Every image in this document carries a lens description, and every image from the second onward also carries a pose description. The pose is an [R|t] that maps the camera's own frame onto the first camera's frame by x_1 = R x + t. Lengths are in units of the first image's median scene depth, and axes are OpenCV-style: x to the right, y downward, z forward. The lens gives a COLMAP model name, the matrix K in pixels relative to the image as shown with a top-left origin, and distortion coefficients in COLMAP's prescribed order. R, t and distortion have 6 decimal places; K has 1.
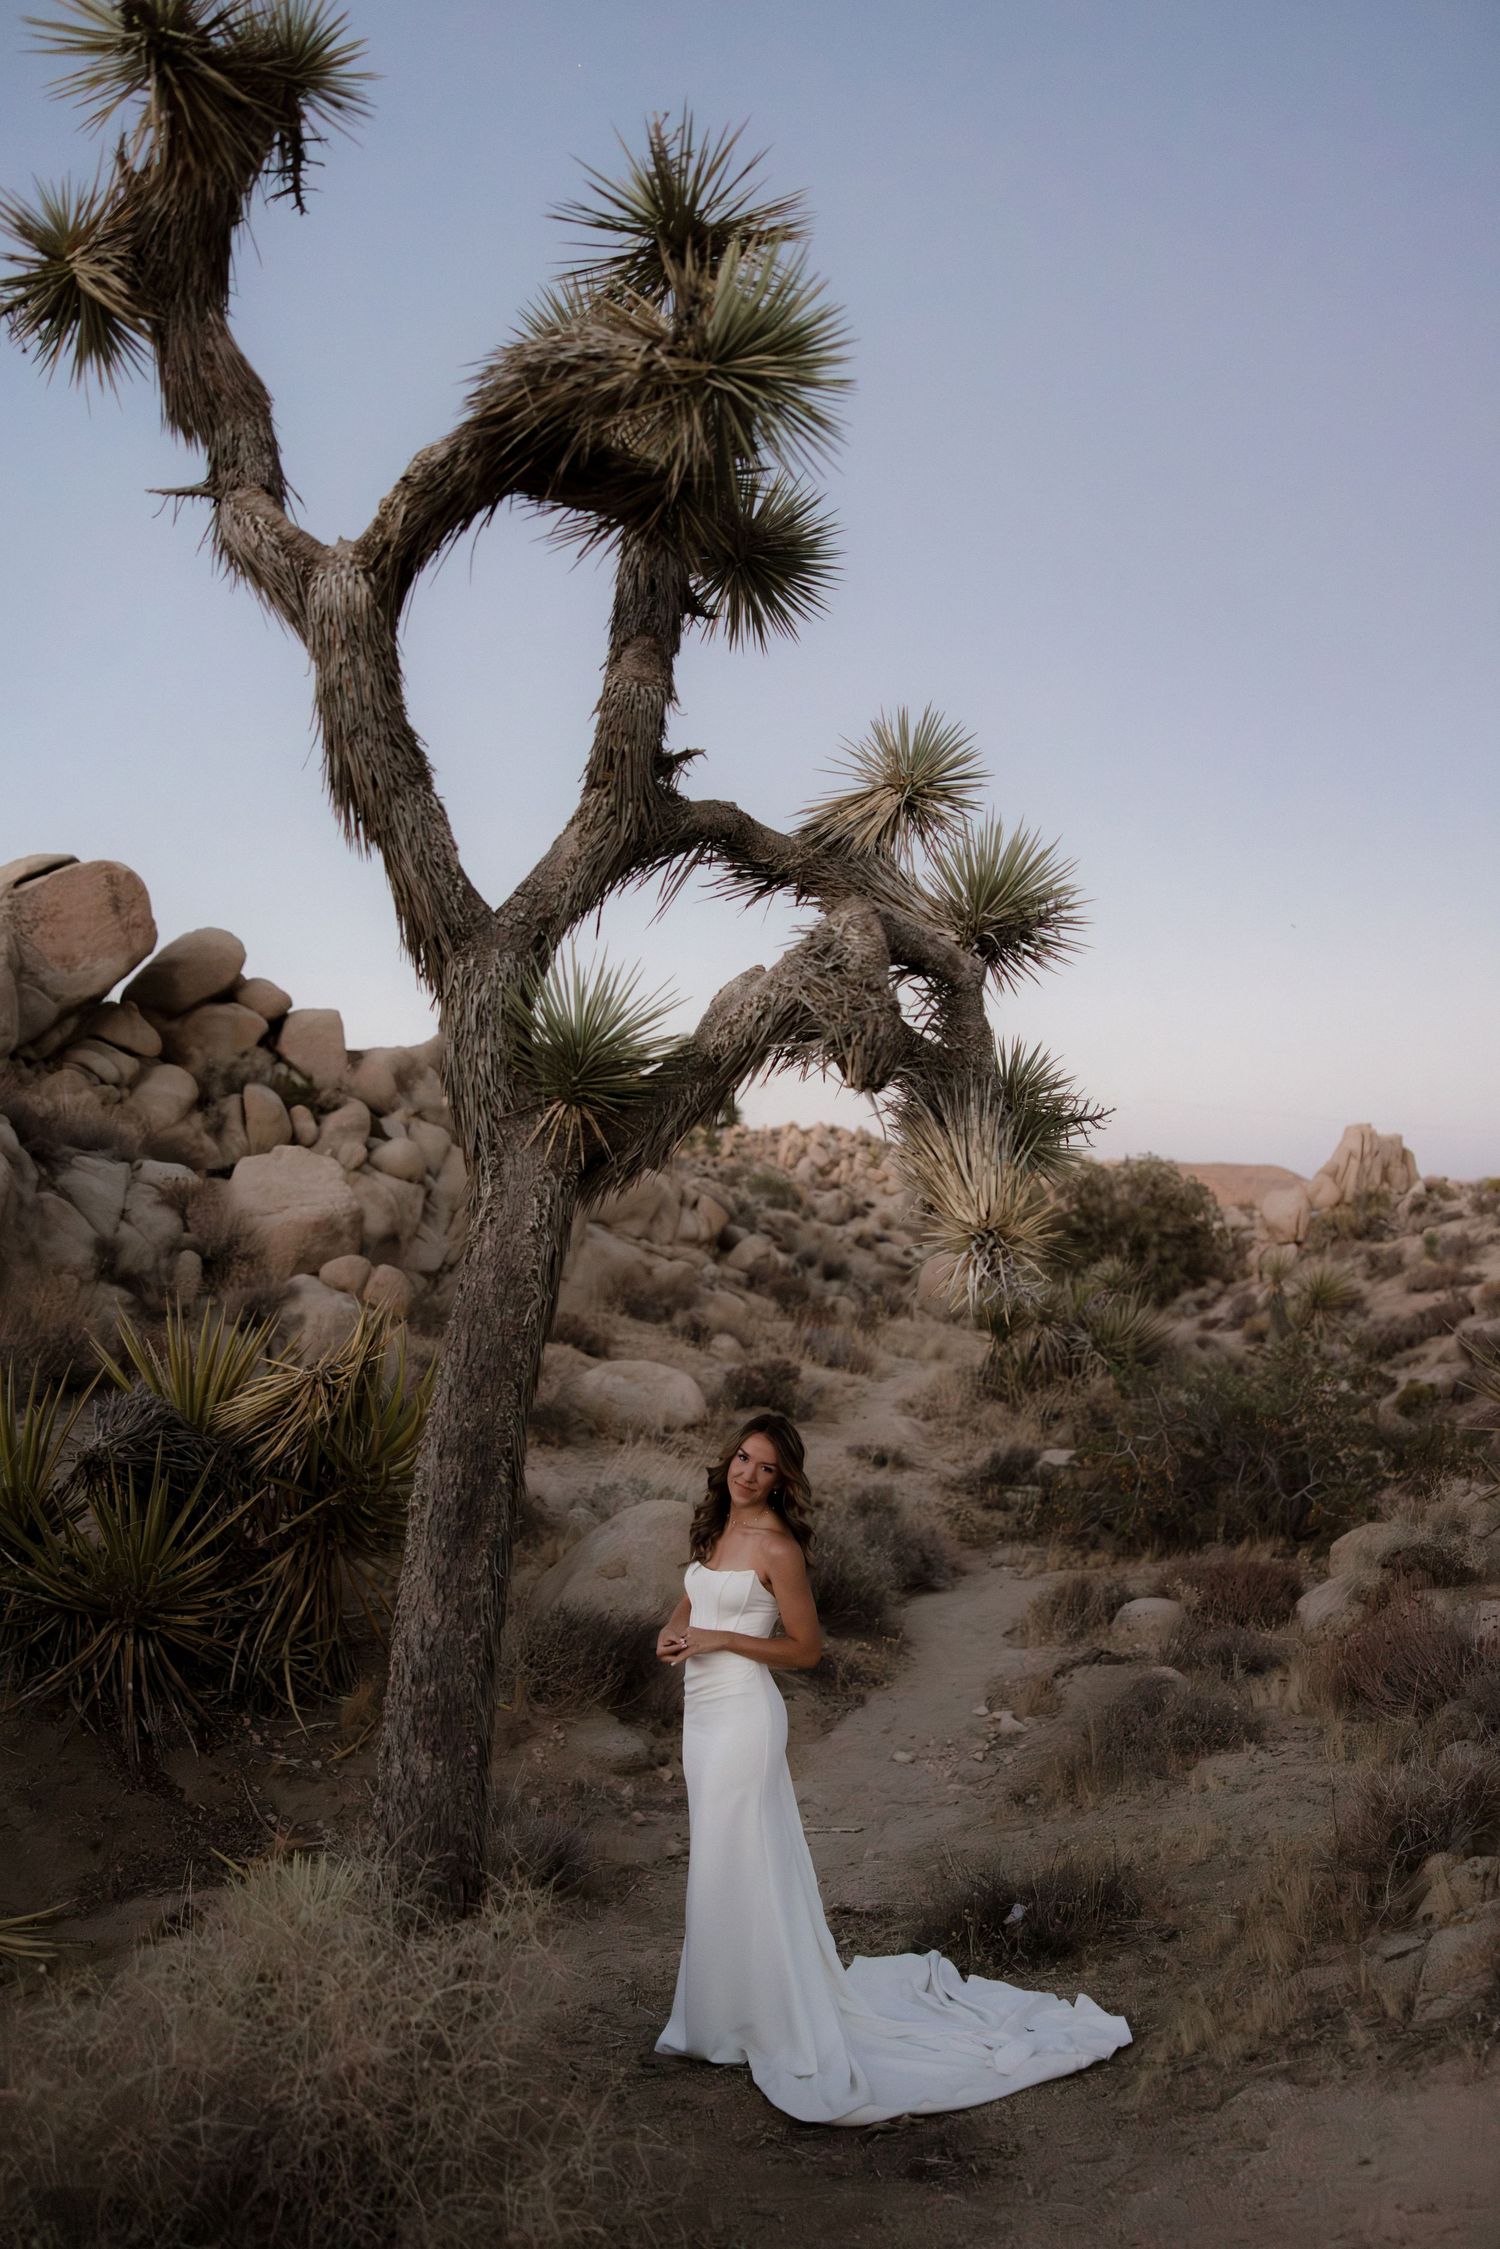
lens RADIAL K [[1818.1, 0, 751.7], [0, 1818.1, 1148.5], [0, 0, 1]] dist [-0.106341, 0.107036]
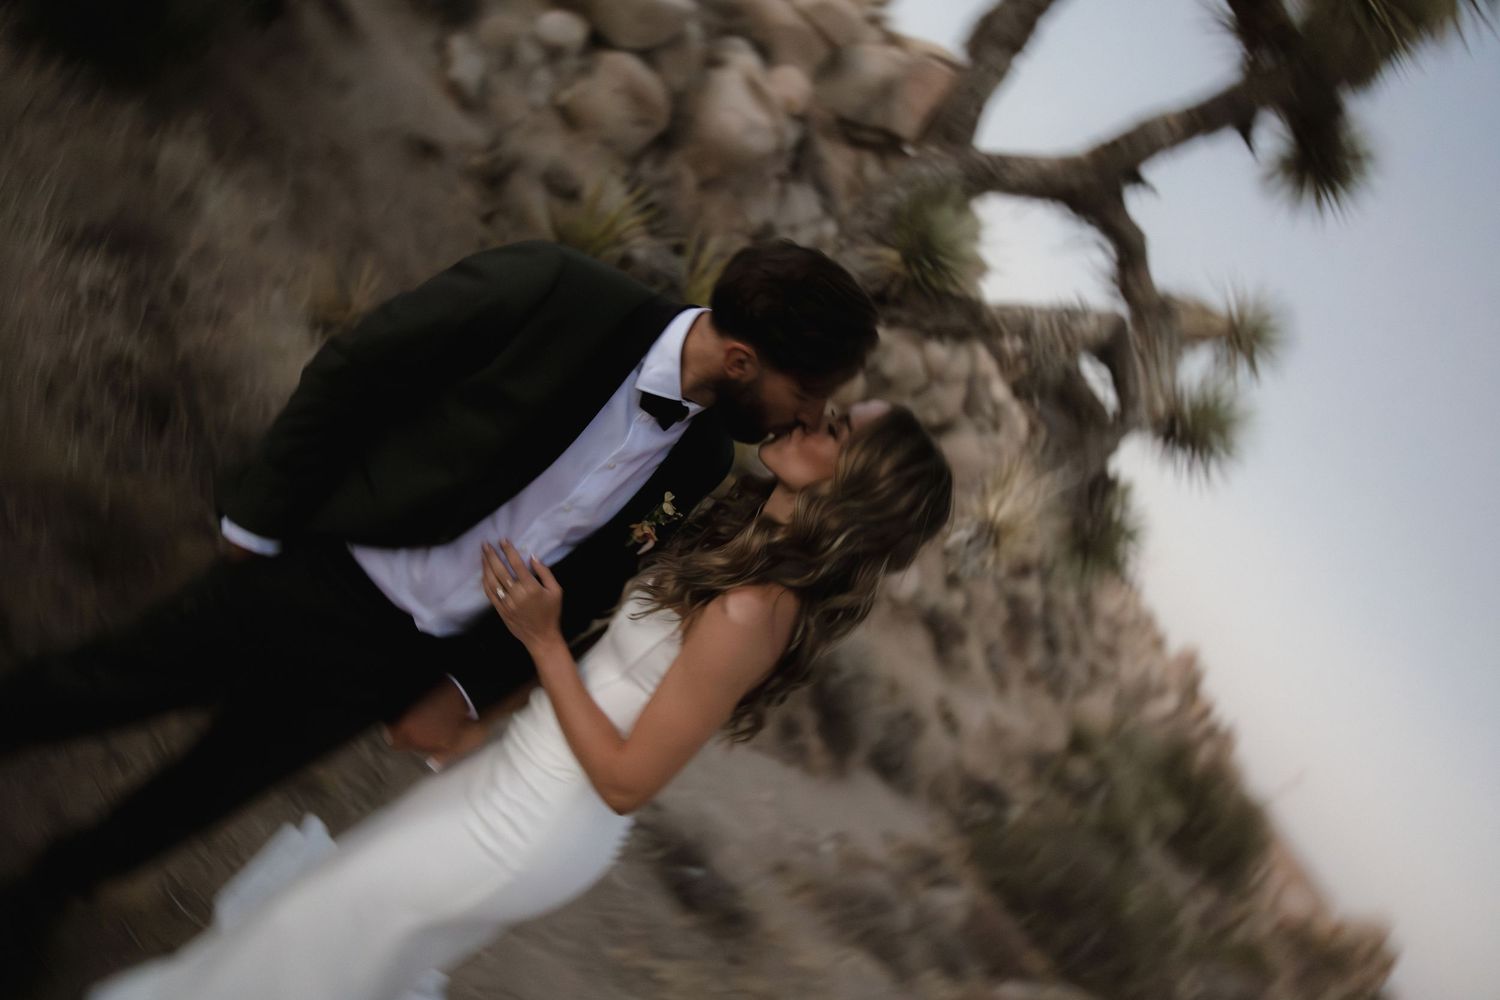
lens RADIAL K [[1185.4, 0, 766.2], [0, 1185.4, 499.3], [0, 0, 1]] dist [-0.076685, 0.097080]
pose [[0.546407, 0.808157, -0.219822, 0.067488], [-0.788728, 0.584811, 0.189484, -0.001396], [0.281688, 0.069844, 0.956961, 0.007308]]
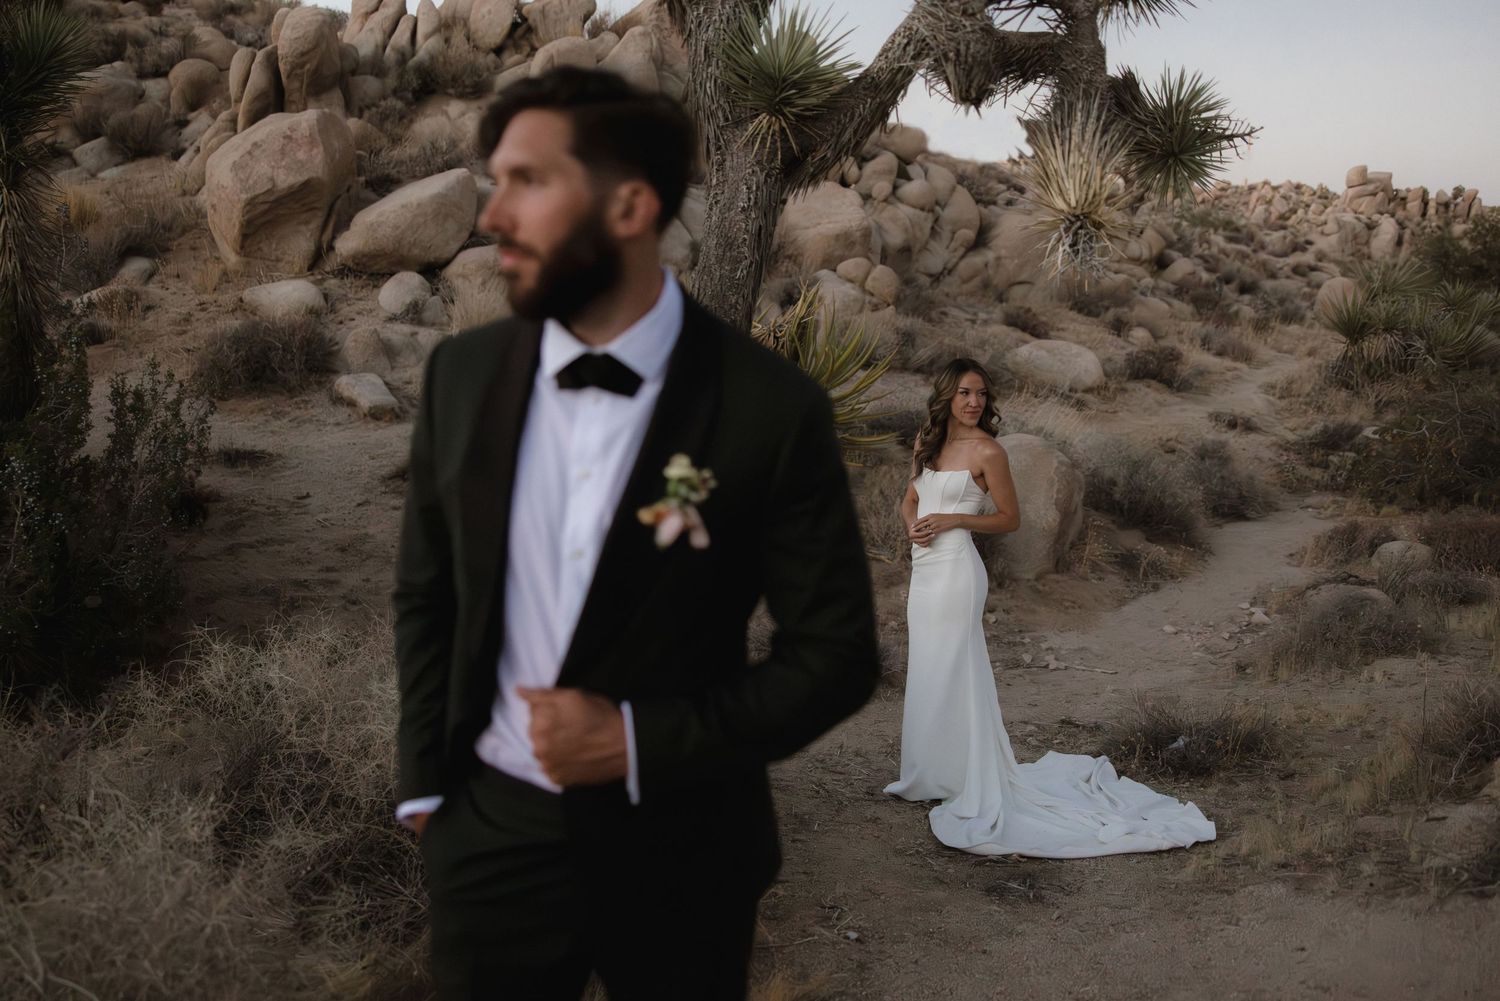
lens RADIAL K [[1236.5, 0, 744.1], [0, 1236.5, 491.0], [0, 0, 1]] dist [-0.106598, 0.128175]
pose [[0.929103, 0.094029, -0.357668, 0.071581], [-0.007802, 0.971906, 0.235242, 0.010003], [0.369739, -0.215773, 0.903734, 0.031729]]
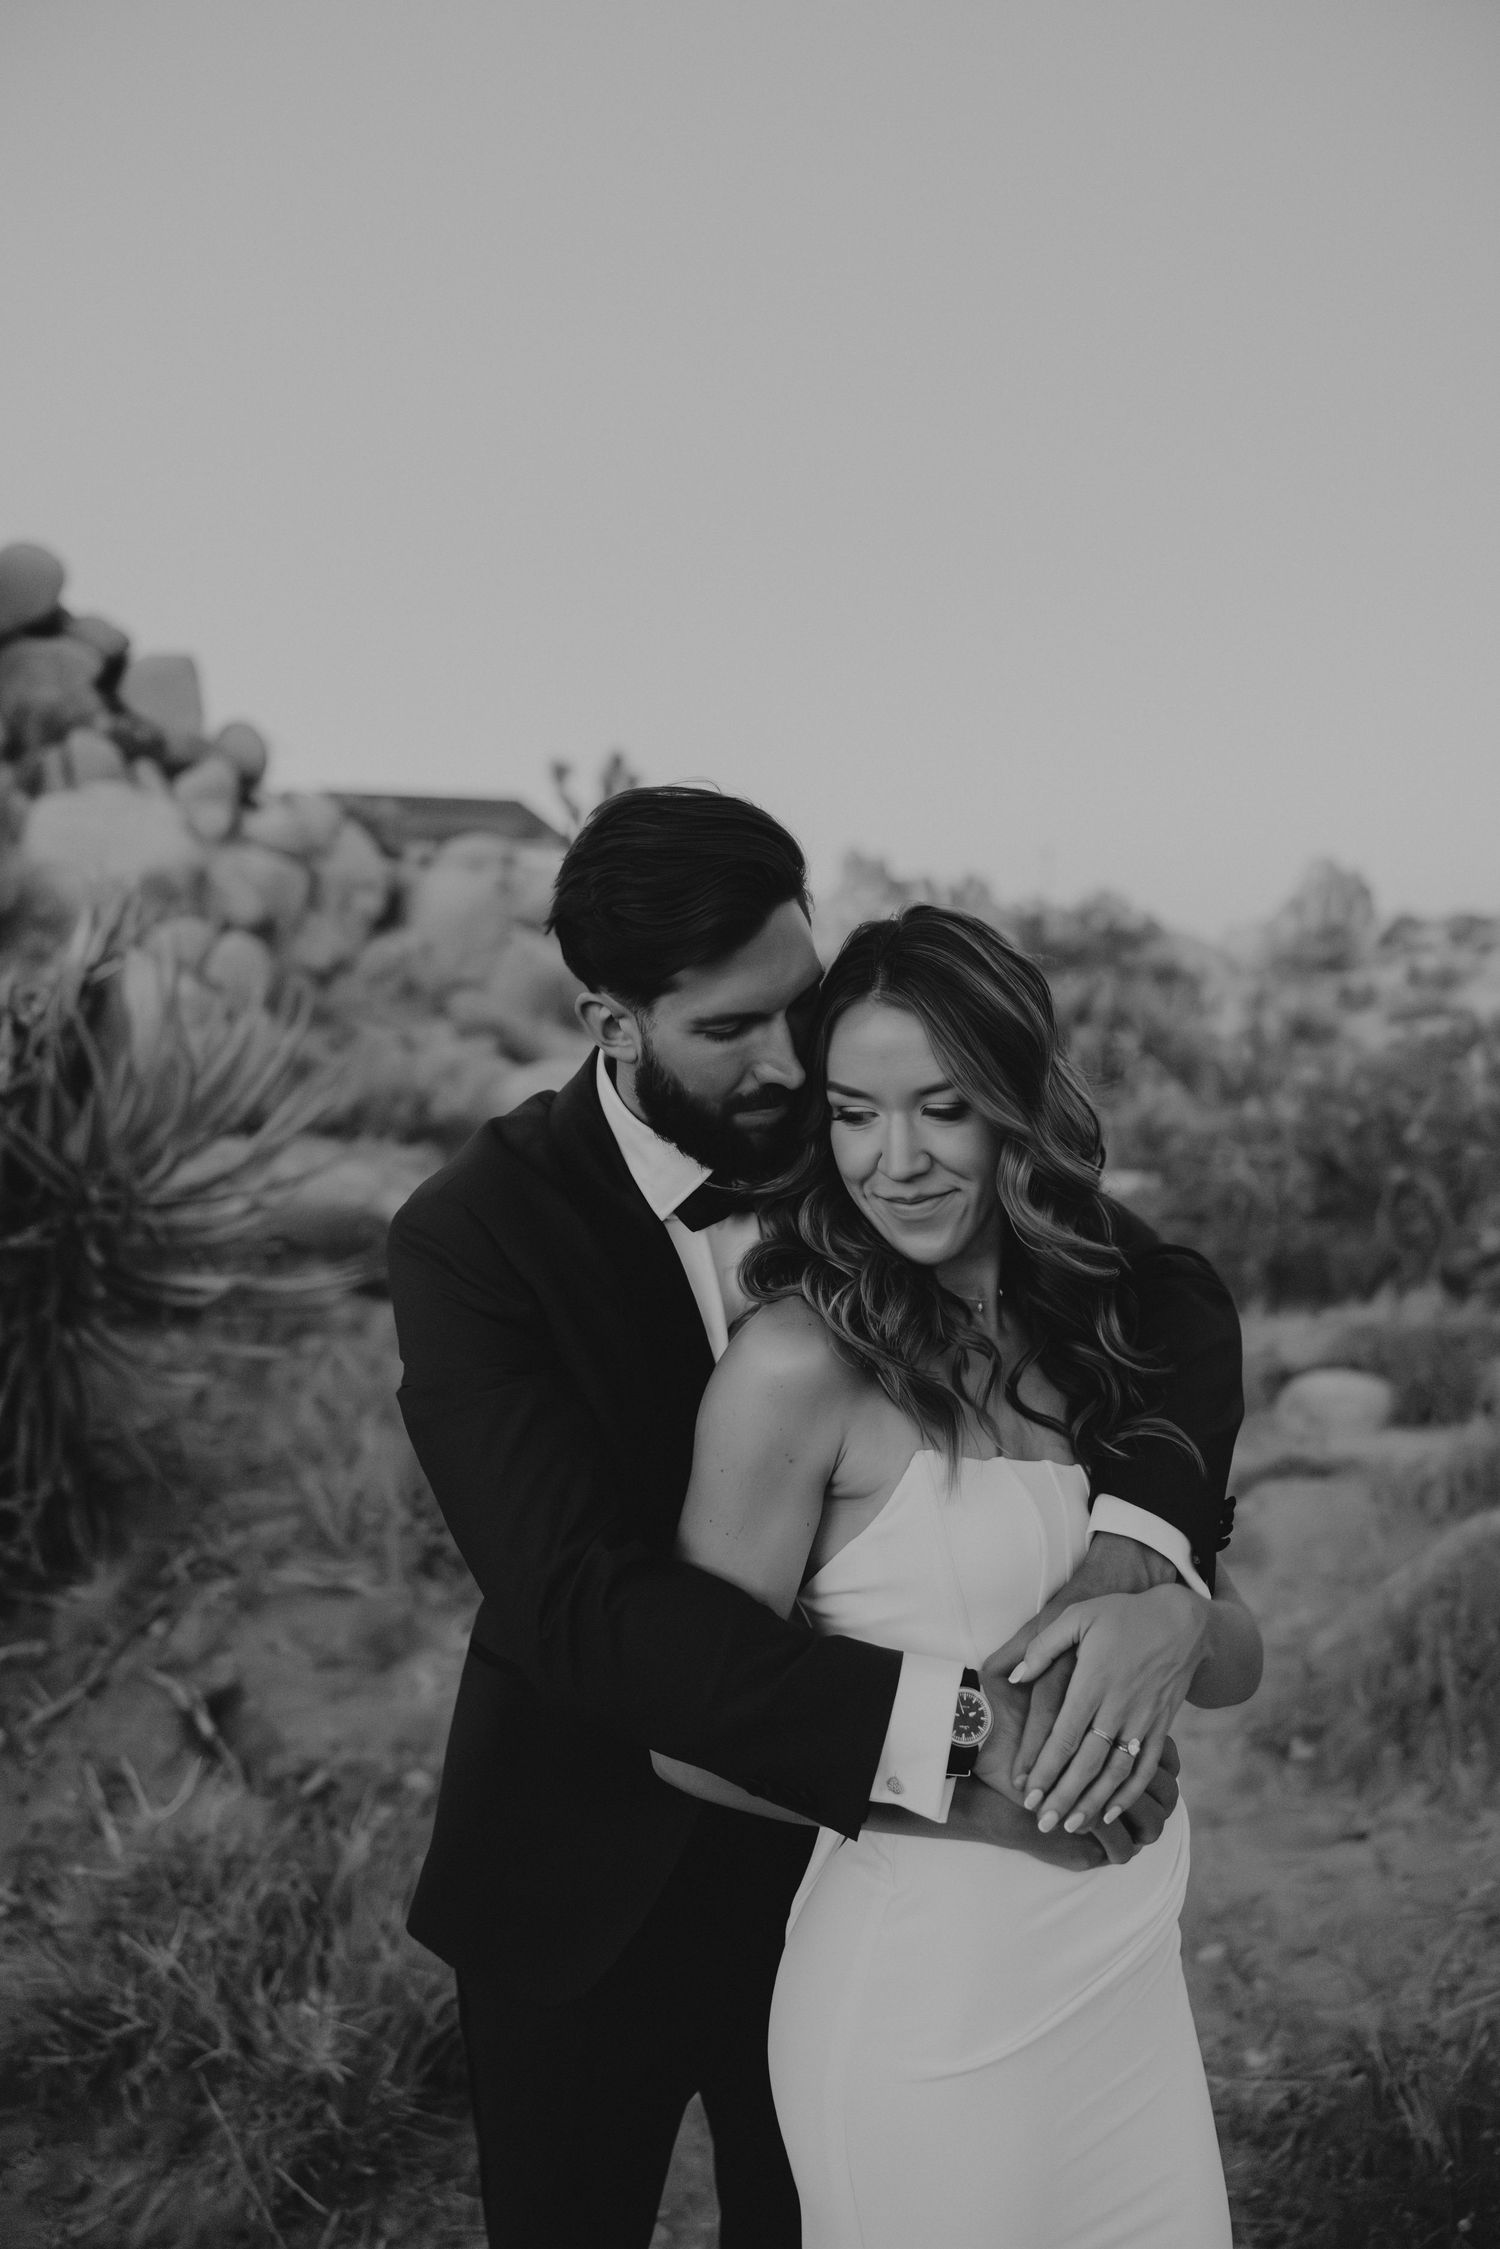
lens RADIAL K [[1741.2, 0, 750.0], [0, 1741.2, 1124.5], [0, 0, 1]] dist [0.003742, 0.002495]
pose [[0.999025, -0.006627, 0.043655, -0.025084], [0.001295, 0.992645, 0.121055, 0.061146], [-0.044136, -0.120881, 0.991685, 0.296109]]
